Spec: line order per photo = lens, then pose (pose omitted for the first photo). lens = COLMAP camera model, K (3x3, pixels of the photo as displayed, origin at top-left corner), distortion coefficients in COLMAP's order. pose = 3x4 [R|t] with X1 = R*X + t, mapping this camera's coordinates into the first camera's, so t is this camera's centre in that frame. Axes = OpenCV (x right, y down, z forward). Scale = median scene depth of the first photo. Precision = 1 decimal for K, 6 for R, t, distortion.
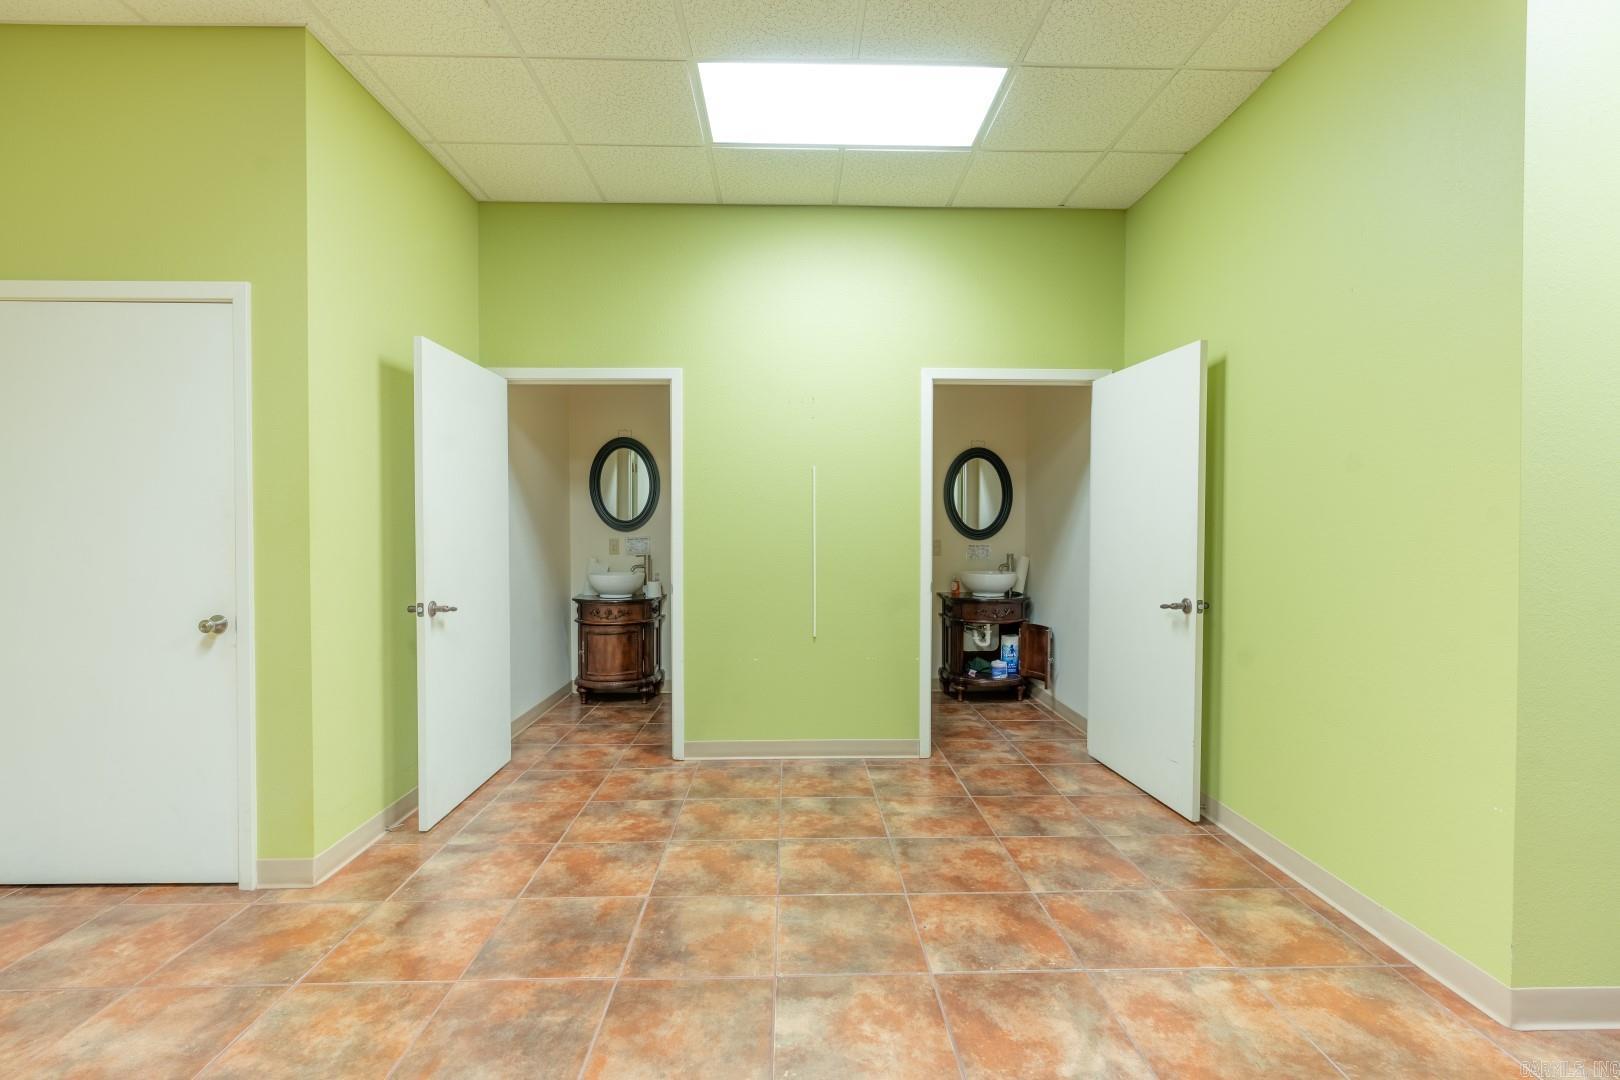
lens RADIAL K [[733.5, 0, 810.0], [0, 733.5, 540.0], [0, 0, 1]] dist [-0.003991, 0.000054]
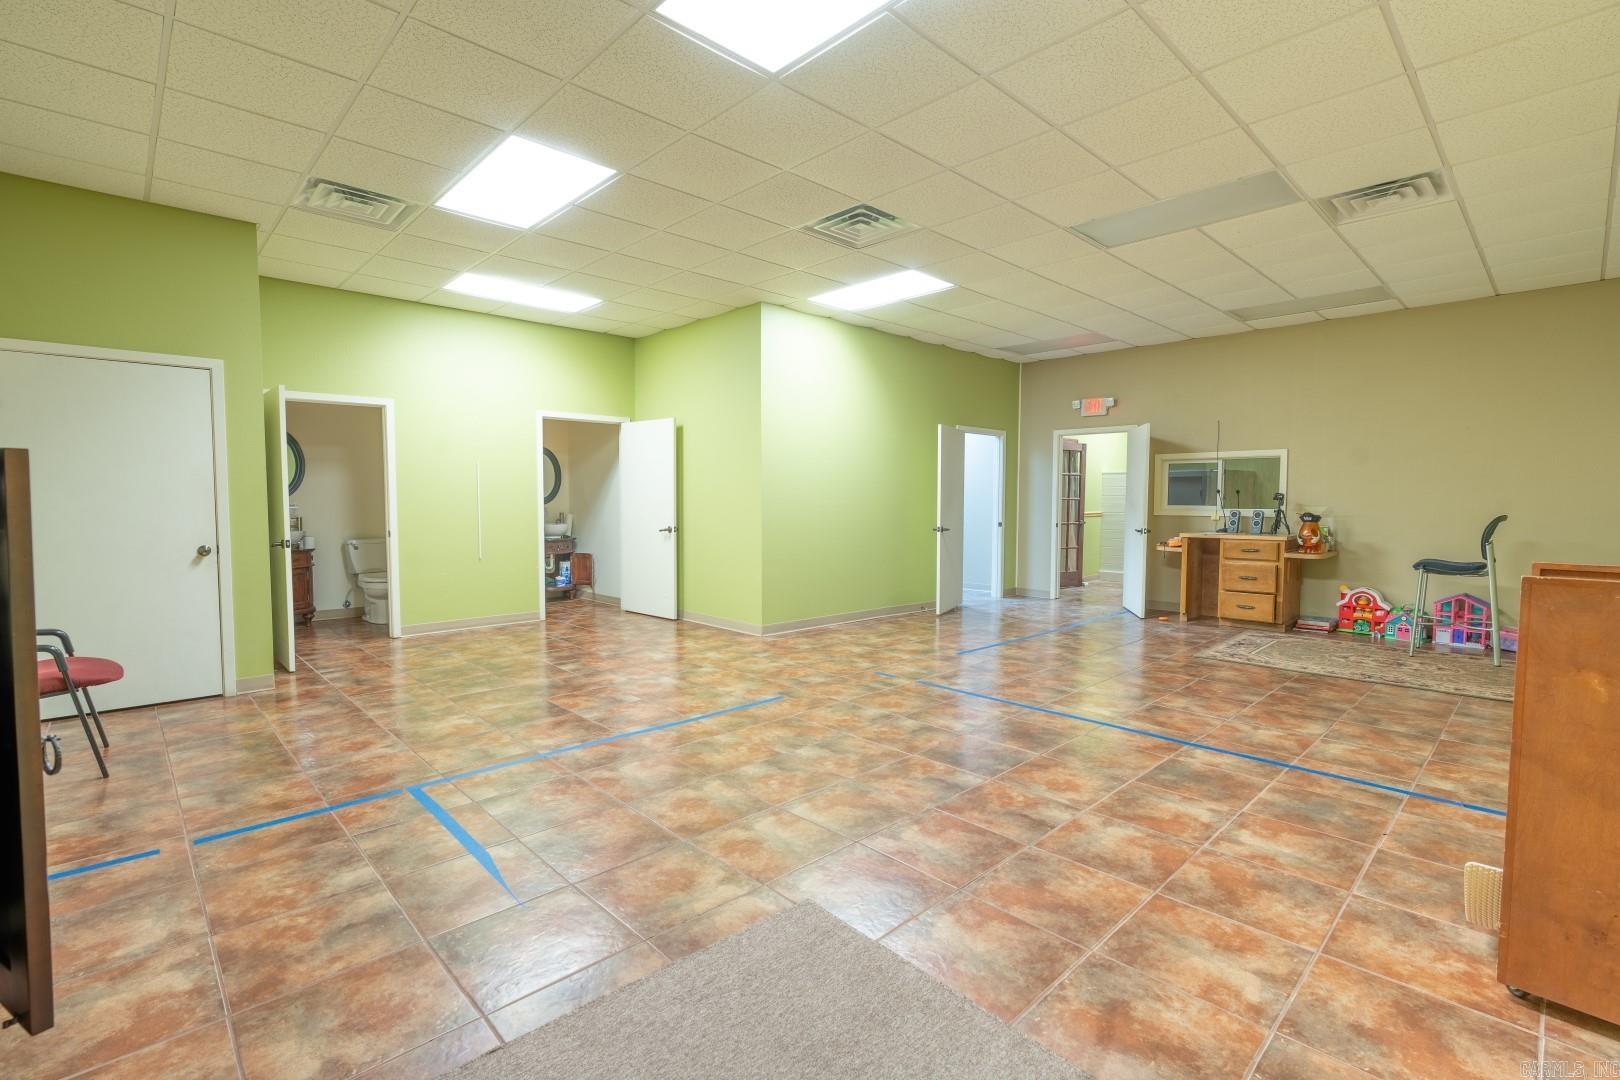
lens RADIAL K [[733.5, 0, 810.0], [0, 733.5, 540.0], [0, 0, 1]] dist [-0.003991, 0.000054]
pose [[0.742196, -0.034896, 0.669274, -0.578889], [0.005400, 0.998922, 0.046095, 0.009828], [-0.670161, -0.030597, 0.741584, -0.831602]]
